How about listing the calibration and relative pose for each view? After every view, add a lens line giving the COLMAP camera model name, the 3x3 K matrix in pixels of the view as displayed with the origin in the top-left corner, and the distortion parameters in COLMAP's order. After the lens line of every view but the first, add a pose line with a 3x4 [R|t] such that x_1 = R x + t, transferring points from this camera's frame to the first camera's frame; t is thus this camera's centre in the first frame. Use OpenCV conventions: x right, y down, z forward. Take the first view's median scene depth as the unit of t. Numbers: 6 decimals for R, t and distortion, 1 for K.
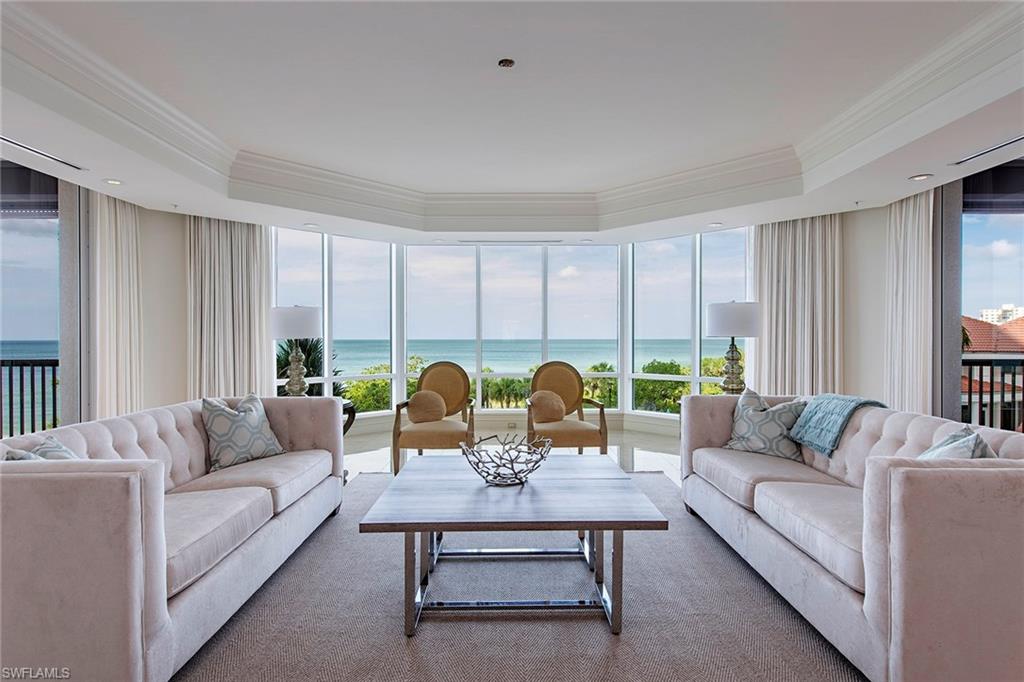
lens RADIAL K [[548.7, 0, 514.8], [0, 548.7, 346.3], [0, 0, 1]] dist [0.002809, 0.000236]
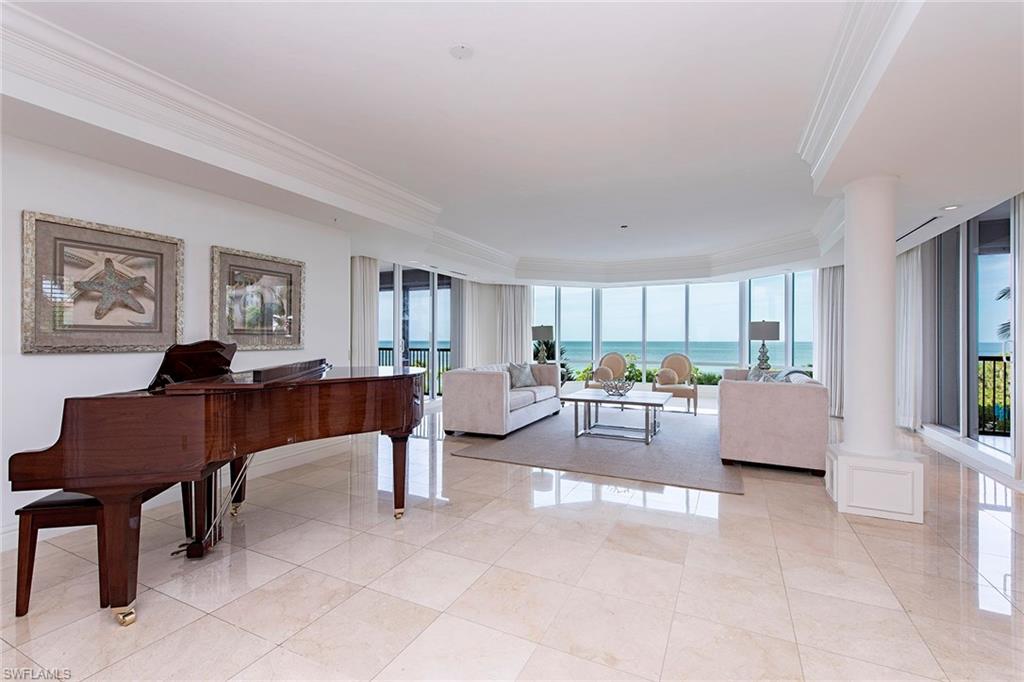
lens RADIAL K [[457.9, 0, 509.7], [0, 457.9, 341.1], [0, 0, 1]] dist [0.000104, 0.000019]
pose [[0.900353, 0.003875, -0.435143, 0.276869], [-0.009780, 0.999888, -0.011331, 0.012328], [0.435050, 0.014458, 0.900290, -0.697432]]
